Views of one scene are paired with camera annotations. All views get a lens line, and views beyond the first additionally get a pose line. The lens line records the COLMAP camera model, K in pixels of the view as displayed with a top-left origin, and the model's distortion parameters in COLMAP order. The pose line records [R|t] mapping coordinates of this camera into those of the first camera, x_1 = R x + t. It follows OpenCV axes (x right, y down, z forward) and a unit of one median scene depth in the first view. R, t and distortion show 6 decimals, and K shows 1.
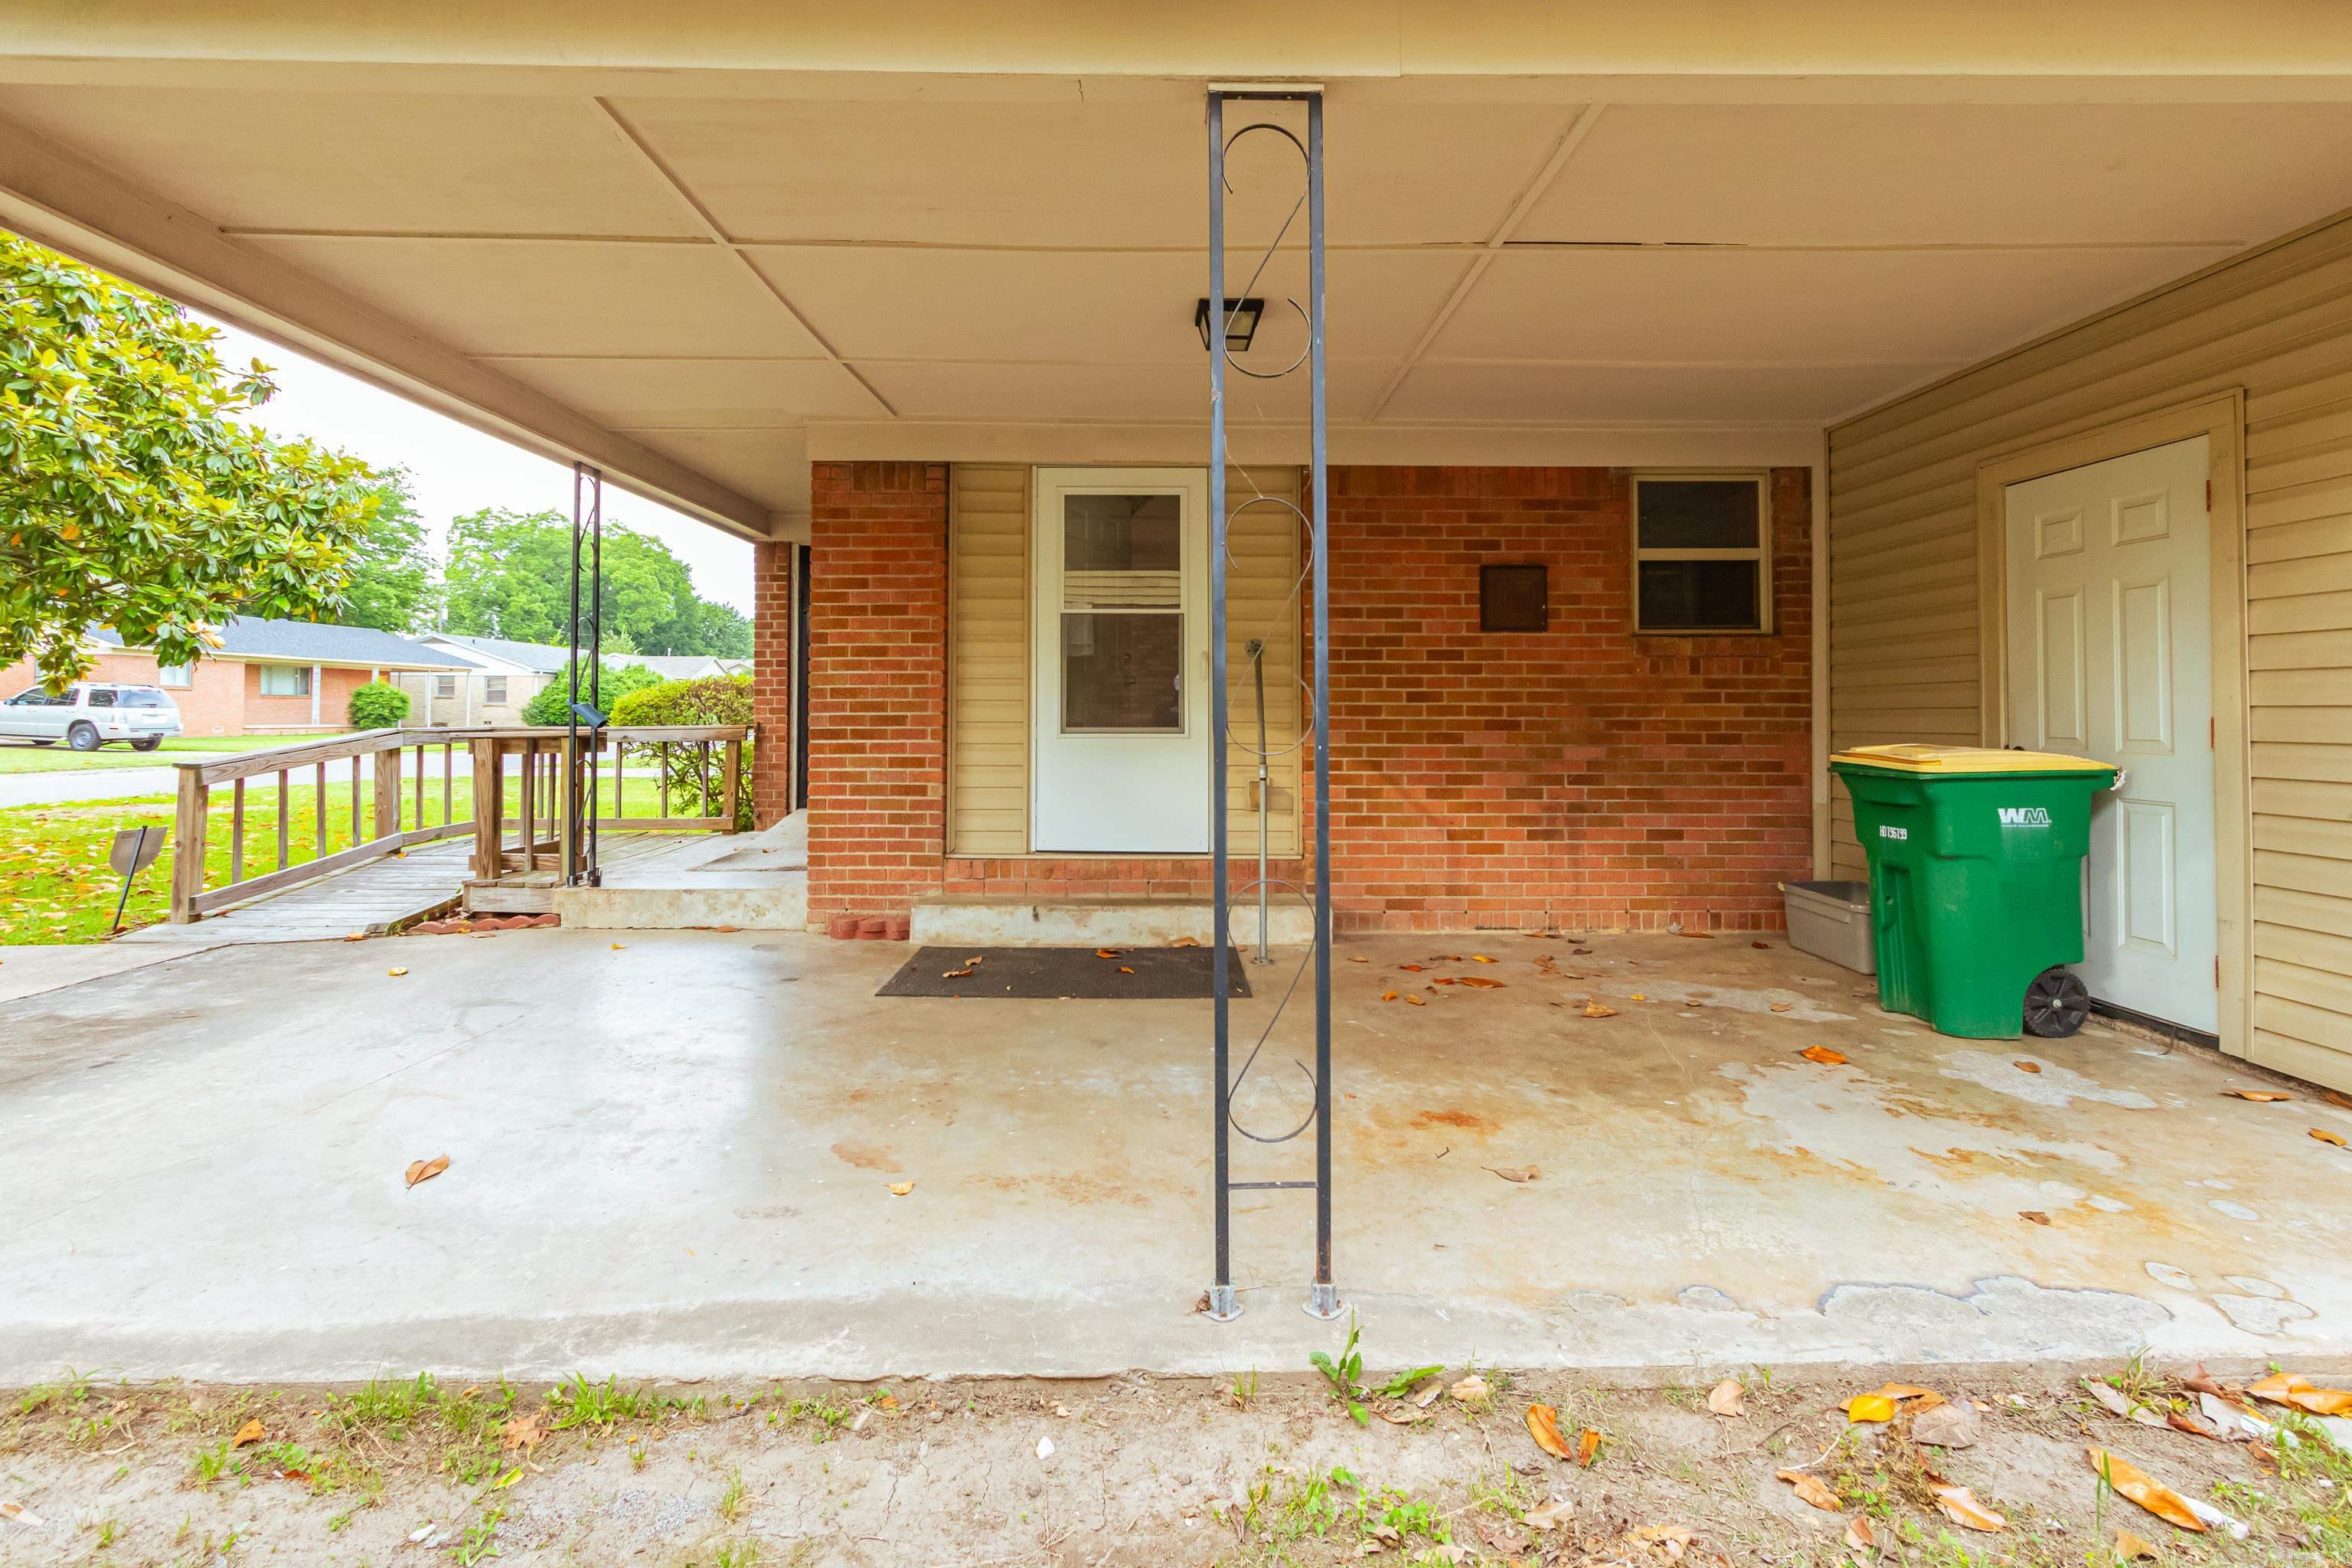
lens RADIAL K [[1134.0, 0, 1166.3], [0, 1134.0, 689.1], [0, 0, 1]] dist [0.006325, 0.000216]
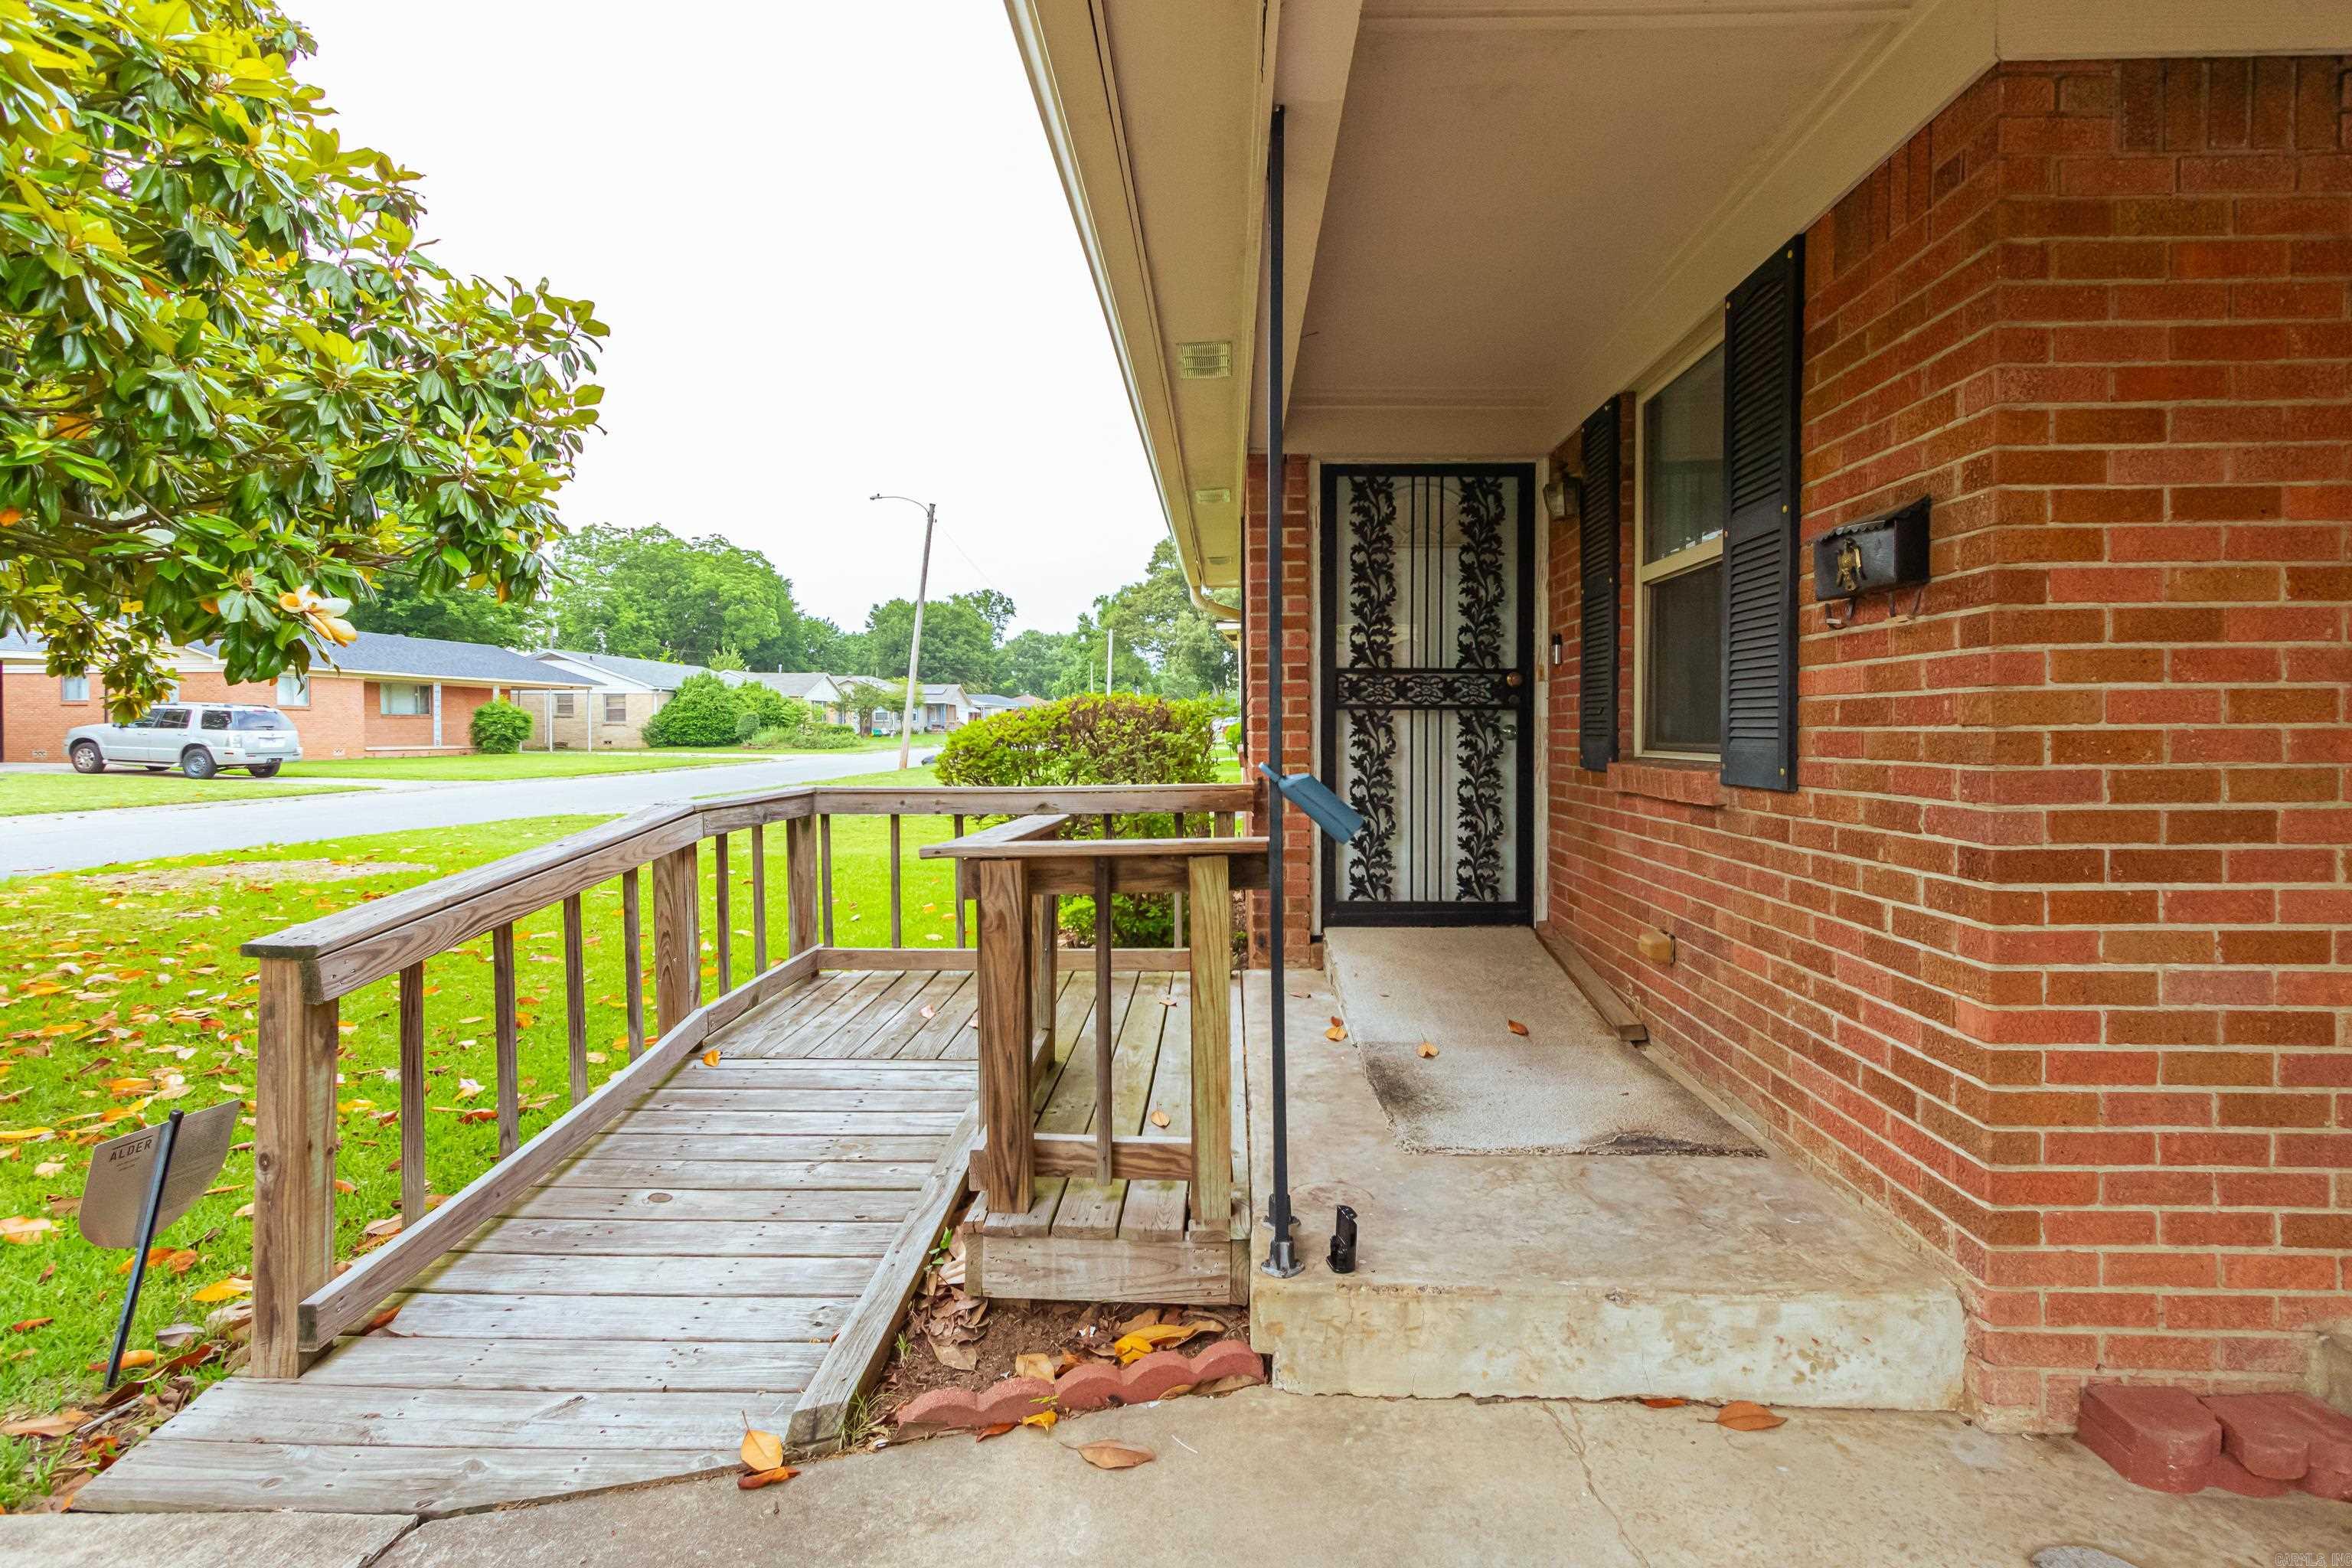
lens RADIAL K [[1134.0, 0, 1197.3], [0, 1134.0, 755.7], [0, 0, 1]] dist [0.006325, 0.000216]
pose [[0.998888, -0.001264, -0.047123, -0.409673], [0.003401, 0.998968, 0.045300, -0.007930], [0.047017, -0.045410, 0.997861, 0.487749]]
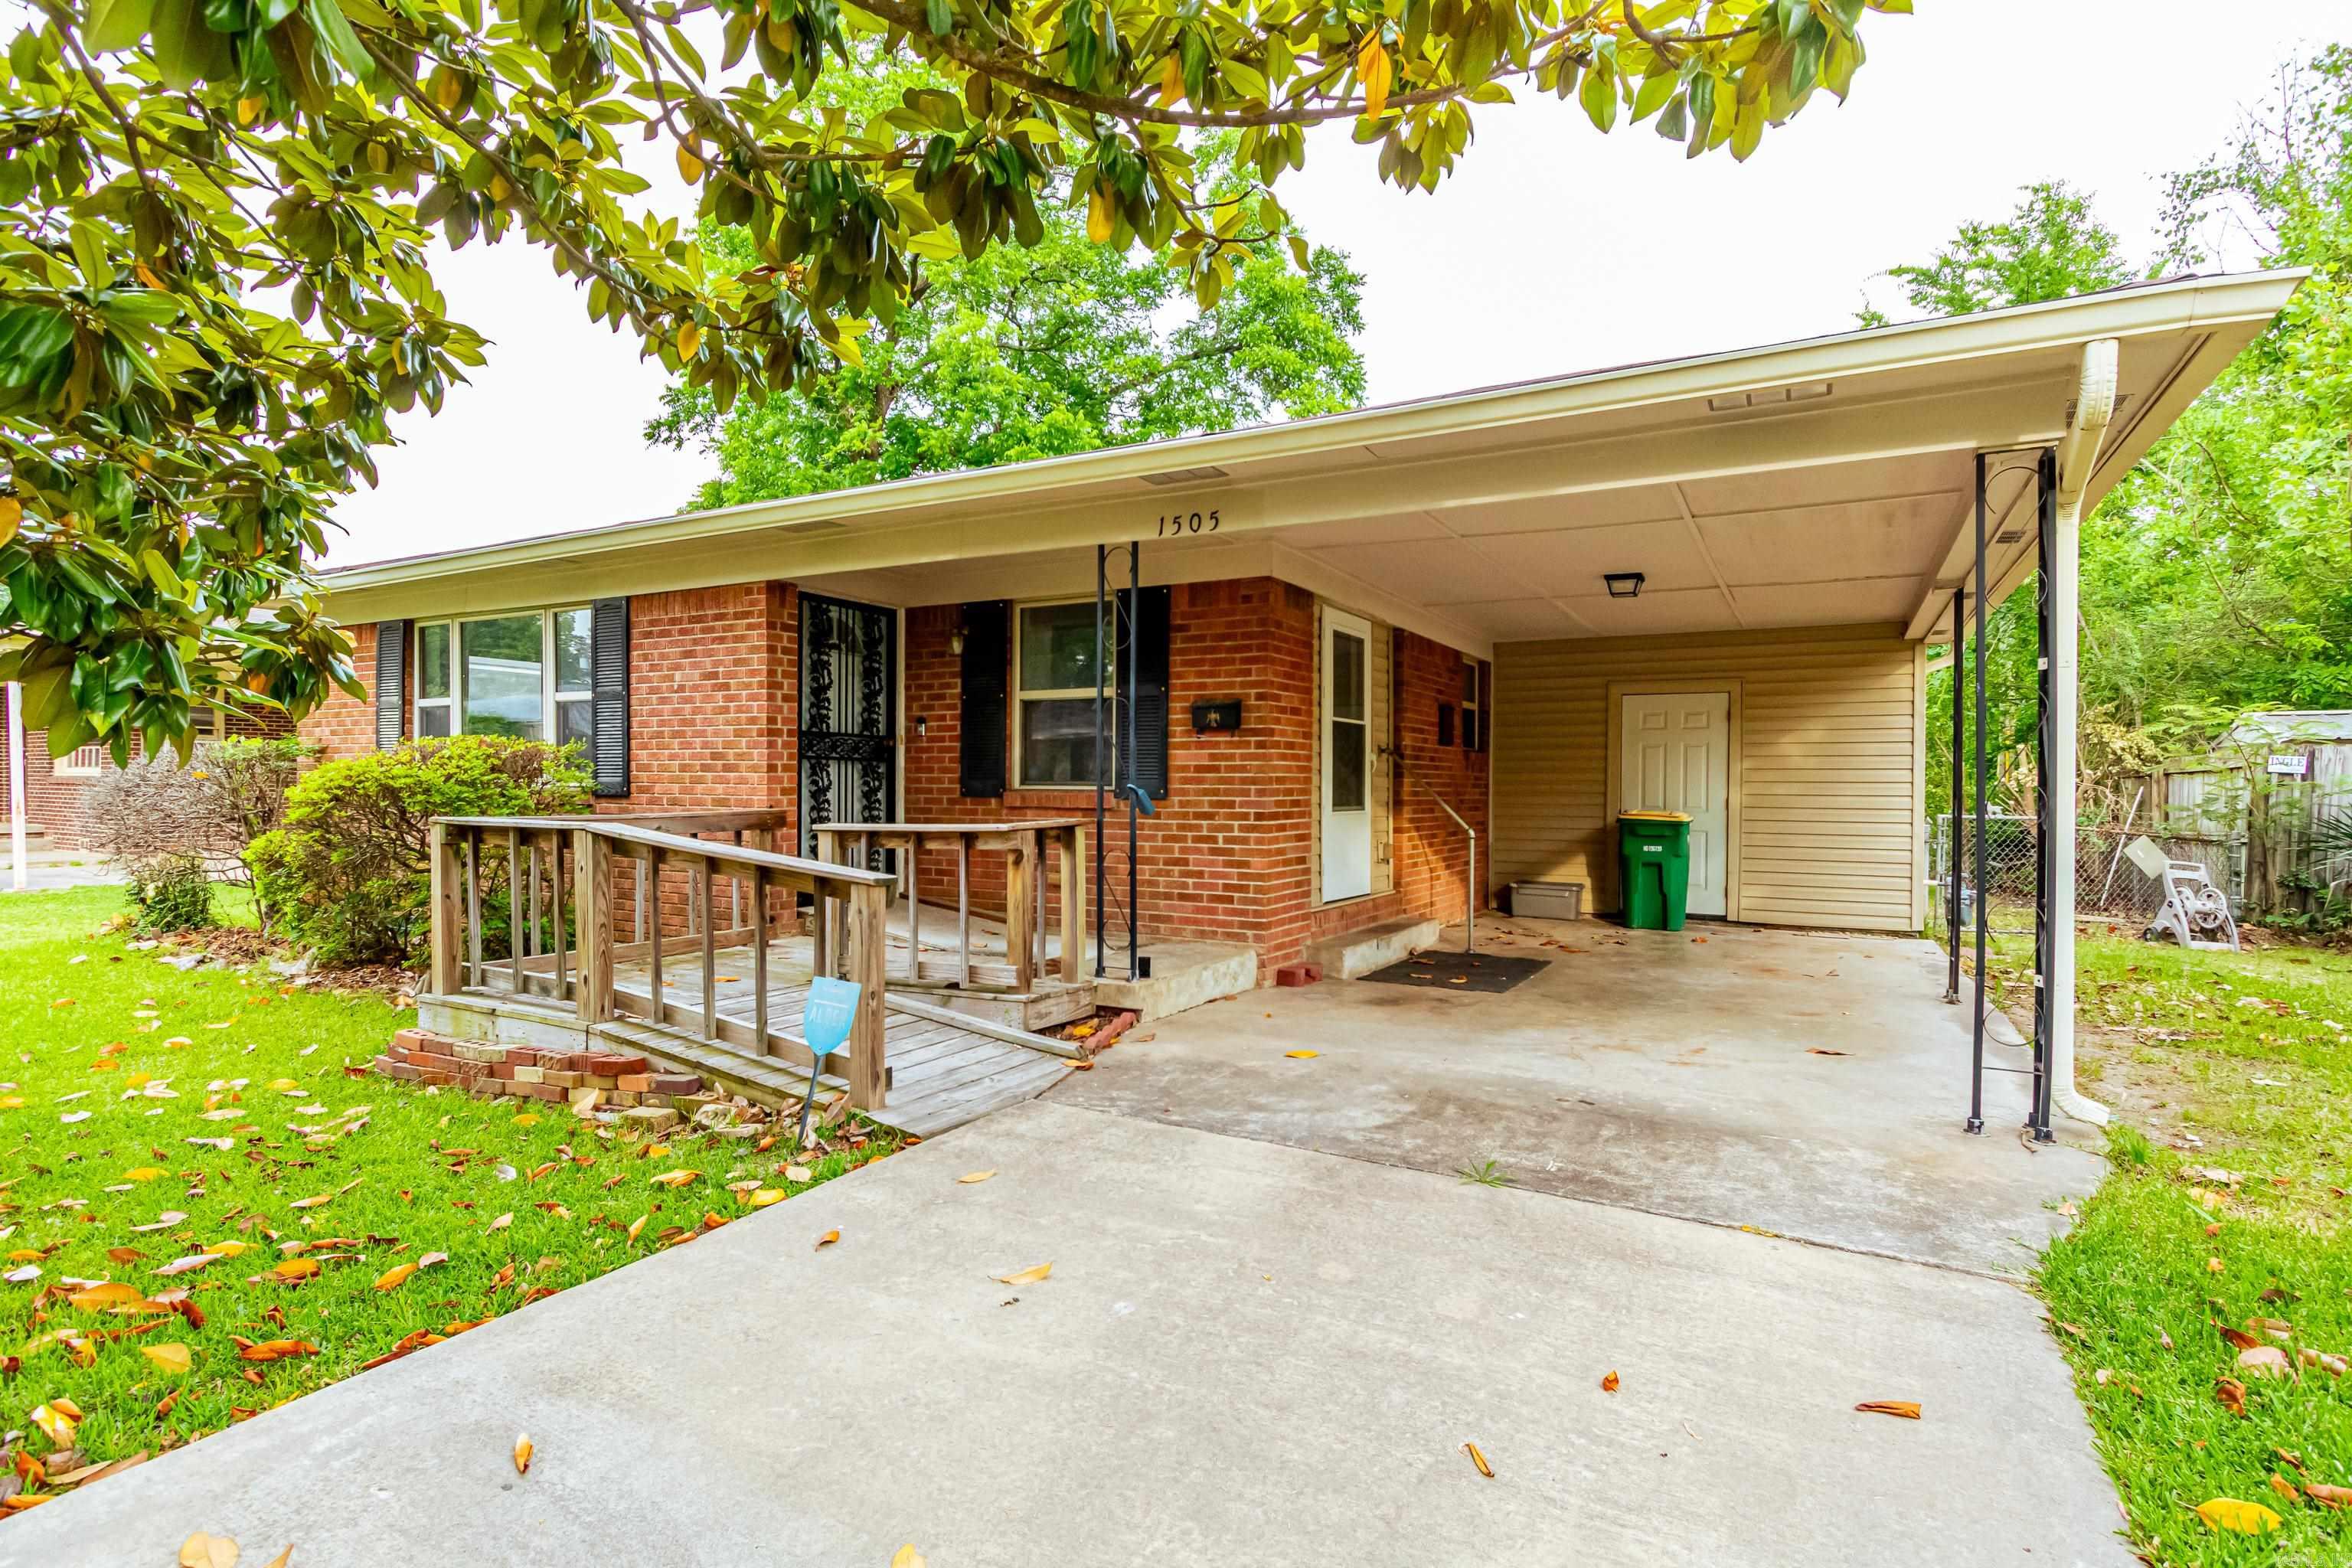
lens RADIAL K [[1134.0, 0, 1217.5], [0, 1134.0, 800.3], [0, 0, 1]] dist [0.006325, 0.000216]
pose [[0.495969, -0.009241, 0.868291, -1.007270], [-0.025963, 0.999338, 0.025466, -0.003259], [-0.867952, -0.035174, 0.495401, 0.362848]]
